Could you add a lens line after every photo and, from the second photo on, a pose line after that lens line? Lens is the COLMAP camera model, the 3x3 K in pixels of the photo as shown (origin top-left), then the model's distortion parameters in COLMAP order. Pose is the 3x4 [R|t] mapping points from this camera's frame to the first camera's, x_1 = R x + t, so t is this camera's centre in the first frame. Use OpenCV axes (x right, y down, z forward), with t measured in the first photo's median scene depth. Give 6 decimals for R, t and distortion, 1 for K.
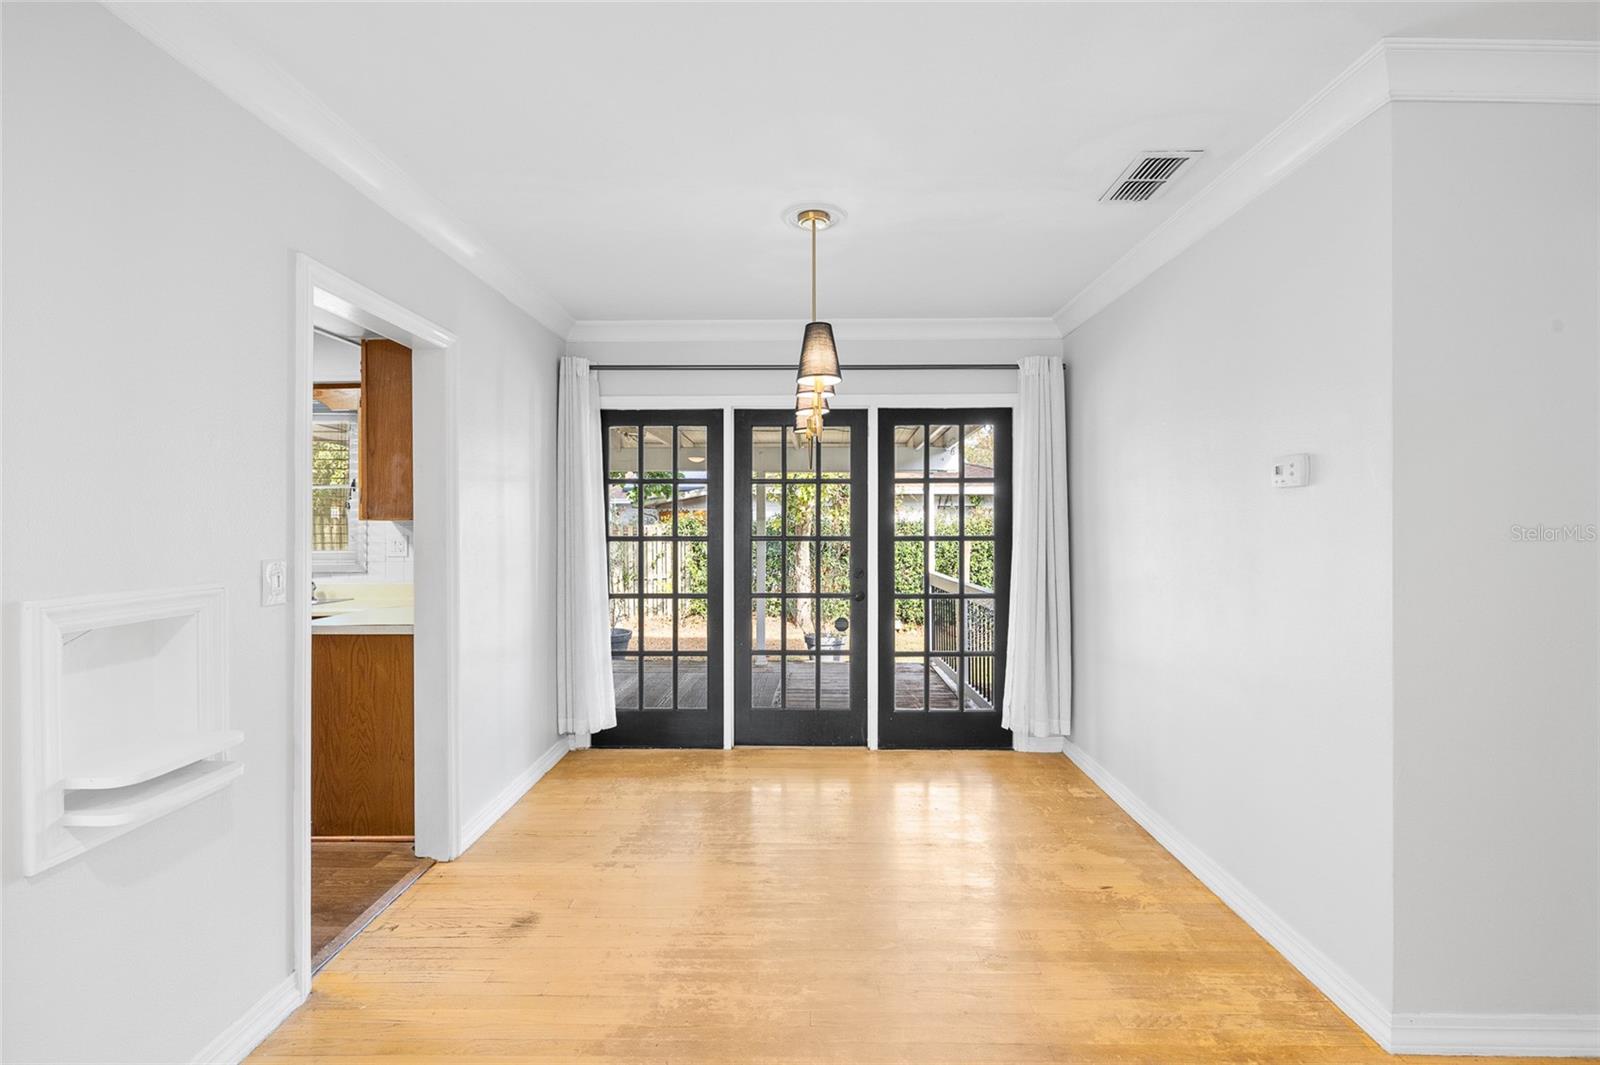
lens RADIAL K [[710.7, 0, 799.0], [0, 710.7, 521.0], [0, 0, 1]] dist [-0.010051, 0.003489]
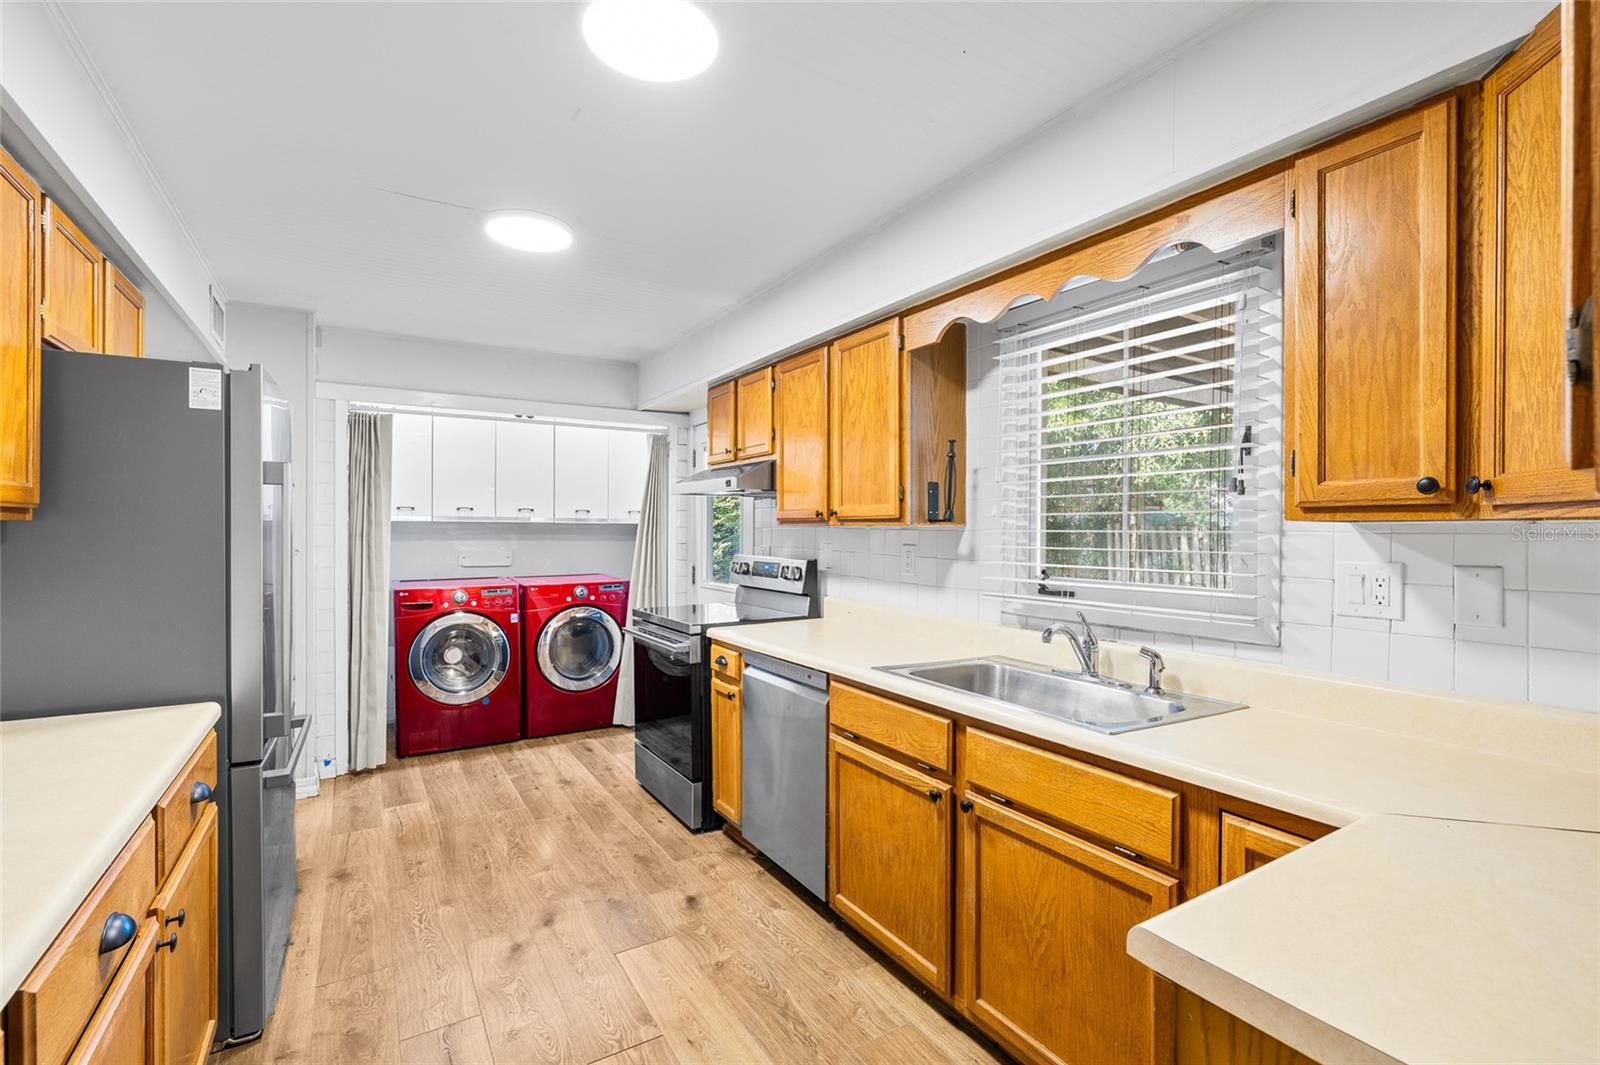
lens RADIAL K [[710.7, 0, 755.5], [0, 710.7, 523.2], [0, 0, 1]] dist [-0.010051, 0.003489]
pose [[0.526106, -0.006136, -0.850397, -0.461398], [0.001404, 0.999979, -0.006346, 0.001911], [0.850418, 0.002145, 0.526103, 0.569032]]
